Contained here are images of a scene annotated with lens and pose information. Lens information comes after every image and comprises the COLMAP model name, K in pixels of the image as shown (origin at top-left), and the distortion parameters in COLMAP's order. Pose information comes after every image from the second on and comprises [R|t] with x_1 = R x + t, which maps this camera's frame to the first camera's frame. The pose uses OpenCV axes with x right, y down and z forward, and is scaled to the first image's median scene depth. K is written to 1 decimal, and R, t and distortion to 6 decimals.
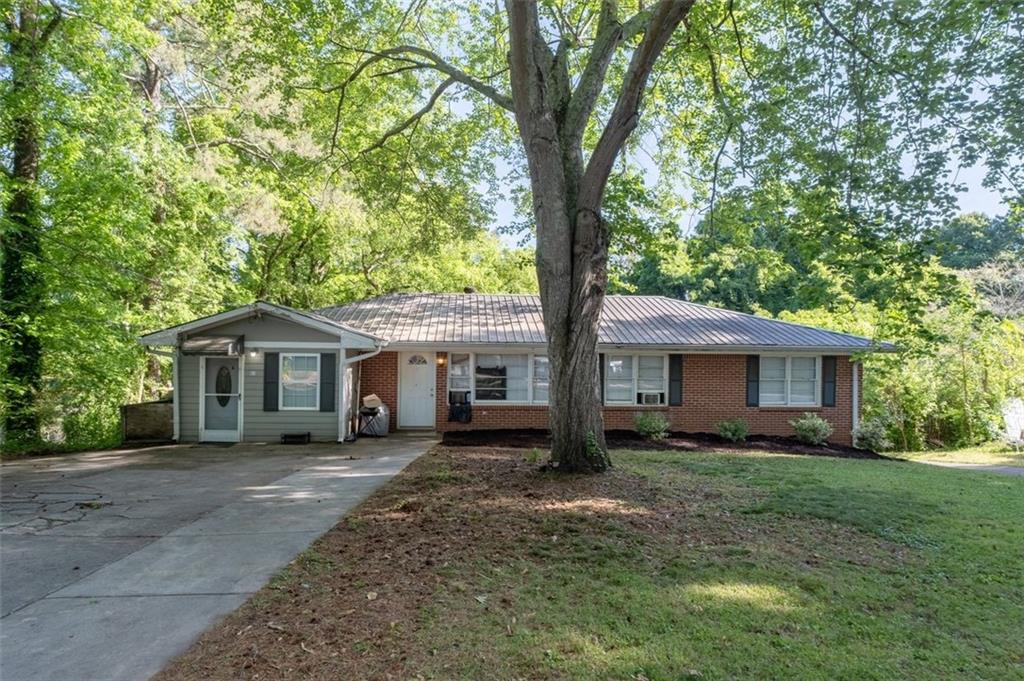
lens RADIAL K [[630.2, 0, 511.6], [0, 630.2, 354.5], [0, 0, 1]] dist [-0.004959, -0.000046]
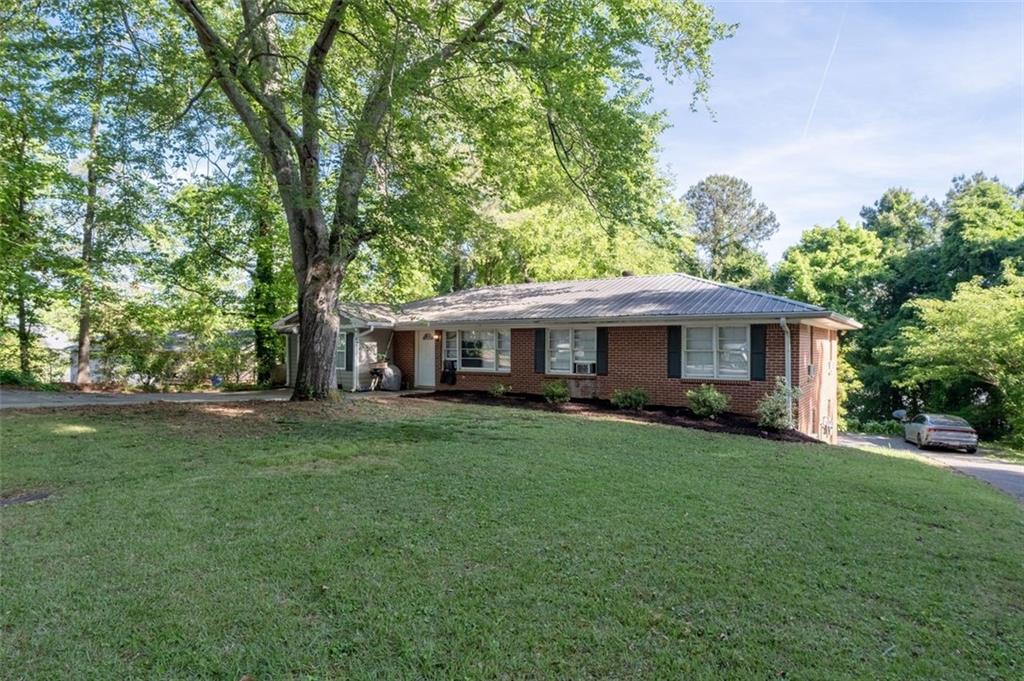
lens RADIAL K [[583.6, 0, 512.0], [0, 583.6, 340.5], [0, 0, 1]] dist [-0.003488, -0.000110]
pose [[0.802970, -0.013409, -0.595869, 0.743344], [0.006409, 0.999883, -0.013865, 0.035486], [0.595986, 0.007314, 0.802962, 0.107413]]
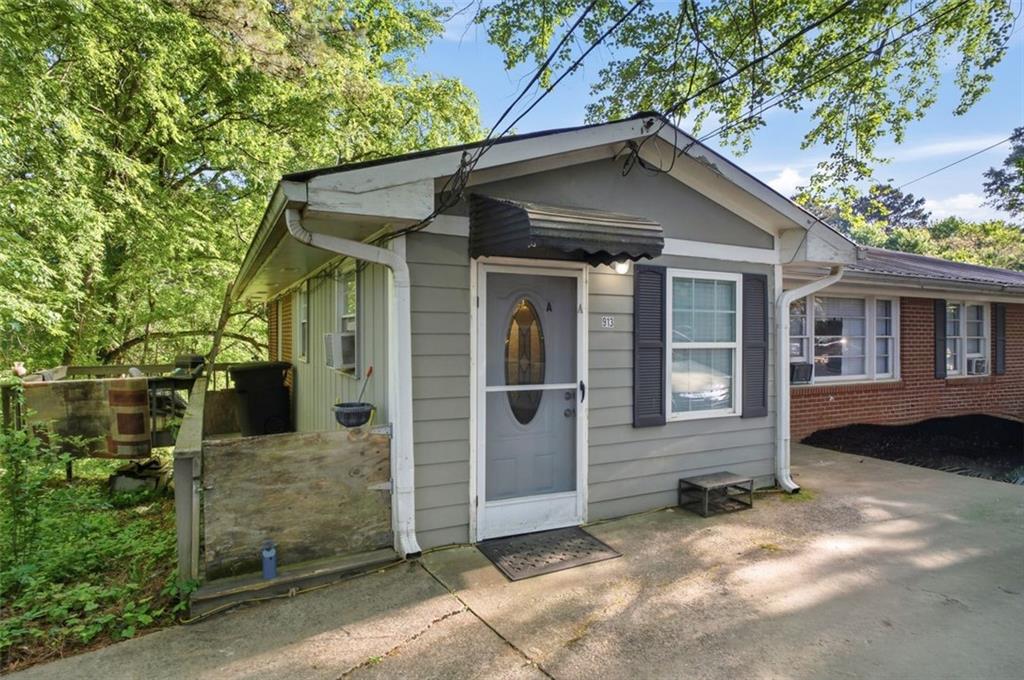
lens RADIAL K [[583.6, 0, 512.0], [0, 583.6, 340.0], [0, 0, 1]] dist [-0.003488, -0.000110]
pose [[0.906437, -0.010423, 0.422213, -0.525772], [0.006740, 0.999925, 0.010215, 0.031574], [-0.422287, -0.006414, 0.906439, 0.642309]]
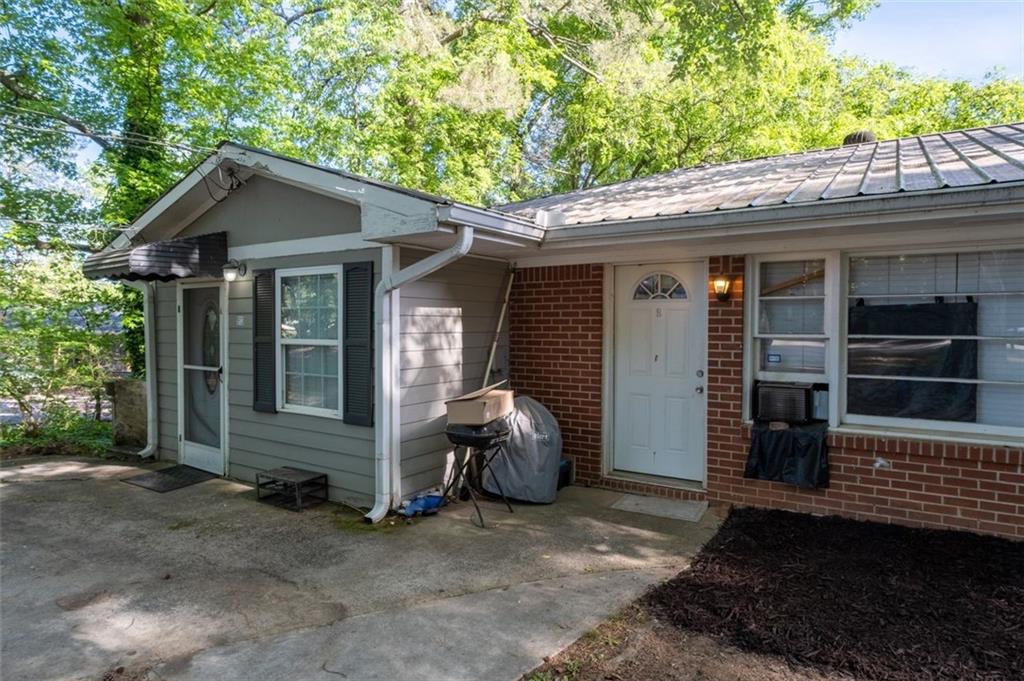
lens RADIAL K [[583.6, 0, 512.0], [0, 583.6, 340.5], [0, 0, 1]] dist [-0.003488, -0.000110]
pose [[0.809218, 0.009491, -0.587432, -0.024469], [0.005293, 0.999711, 0.023443, 0.030800], [0.587484, -0.022079, 0.808934, 0.694281]]
